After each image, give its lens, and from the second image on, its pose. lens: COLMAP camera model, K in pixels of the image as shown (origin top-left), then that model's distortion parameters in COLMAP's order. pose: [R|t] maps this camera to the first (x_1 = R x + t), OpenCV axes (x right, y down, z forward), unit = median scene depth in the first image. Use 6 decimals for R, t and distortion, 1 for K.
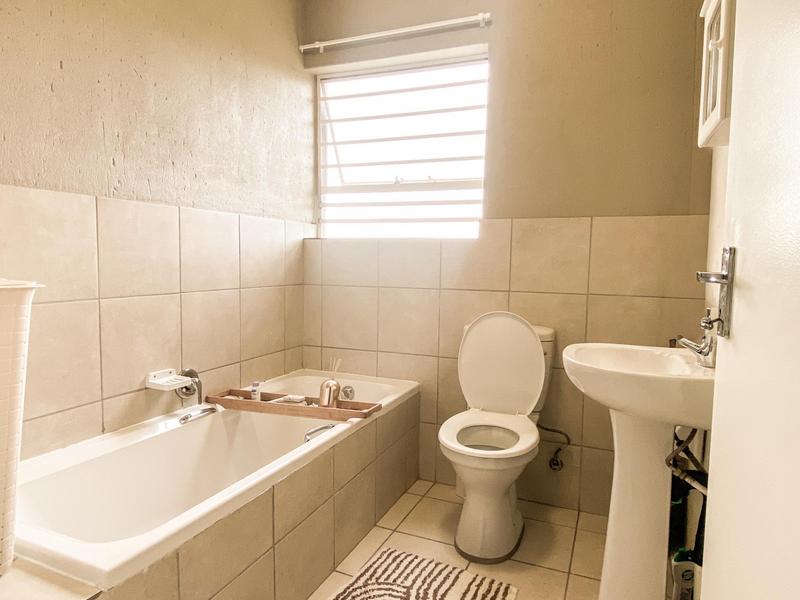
lens RADIAL K [[488.5, 0, 427.2], [0, 488.5, 293.2], [0, 0, 1]] dist [0.033952, -0.051770]
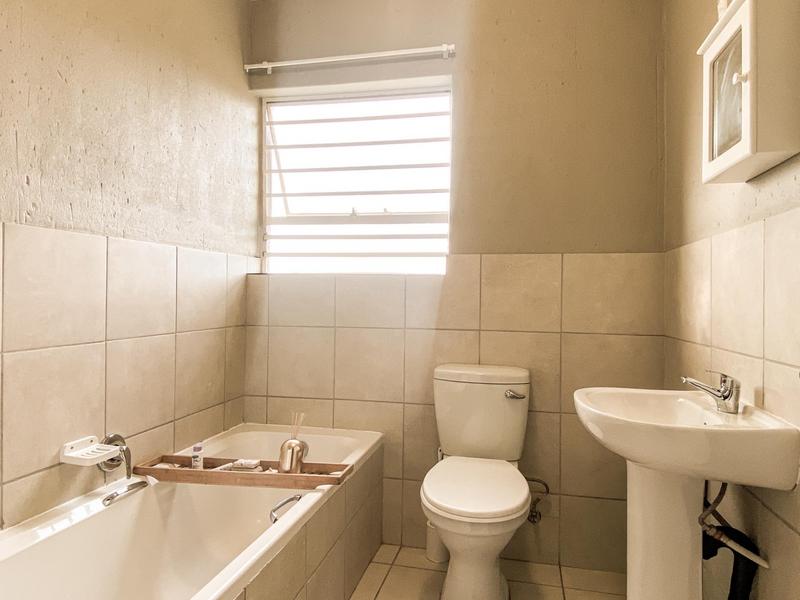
lens RADIAL K [[488.5, 0, 427.2], [0, 488.5, 293.2], [0, 0, 1]] dist [0.033952, -0.051770]
pose [[0.986383, -0.003665, 0.164424, -0.092965], [0.015016, 0.997583, -0.067842, -0.014060], [-0.163778, 0.069387, 0.984054, 0.087830]]
